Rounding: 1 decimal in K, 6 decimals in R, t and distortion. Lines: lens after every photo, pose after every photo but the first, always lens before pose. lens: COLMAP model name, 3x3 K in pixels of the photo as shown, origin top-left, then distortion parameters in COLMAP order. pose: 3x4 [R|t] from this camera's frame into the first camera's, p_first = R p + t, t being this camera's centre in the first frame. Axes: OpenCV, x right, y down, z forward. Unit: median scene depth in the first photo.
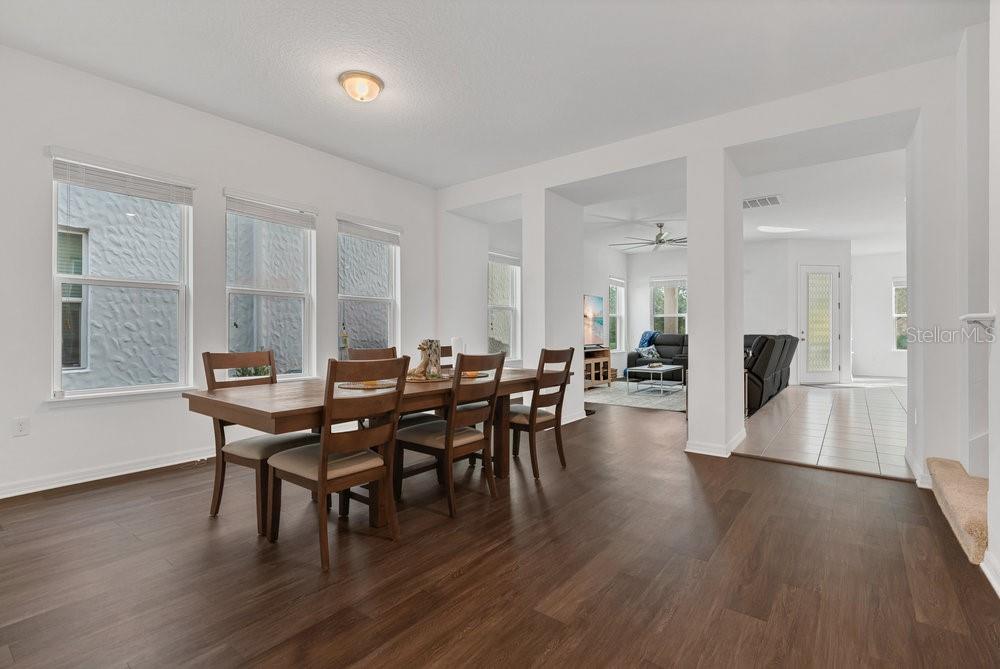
lens RADIAL K [[462.2, 0, 503.6], [0, 462.2, 335.7], [0, 0, 1]] dist [0.002861, 0.001165]
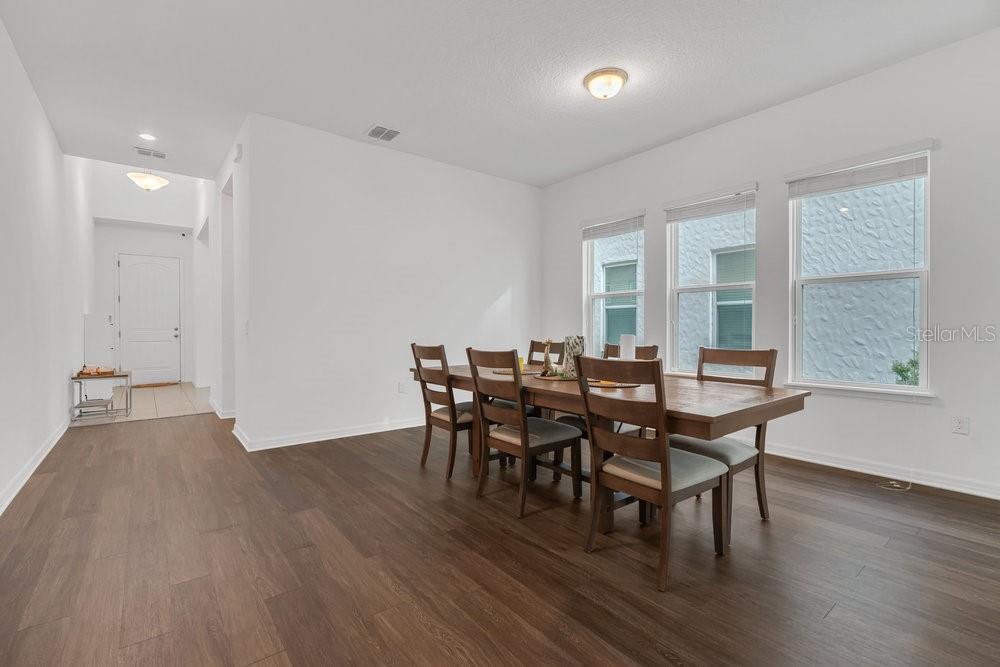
lens RADIAL K [[462.2, 0, 503.6], [0, 462.2, 334.7], [0, 0, 1]] dist [0.002861, 0.001165]
pose [[-0.250883, 0.017976, -0.967850, 0.502596], [-0.010341, 0.999721, 0.021249, -0.007633], [0.967962, 0.015340, -0.250627, 0.716125]]
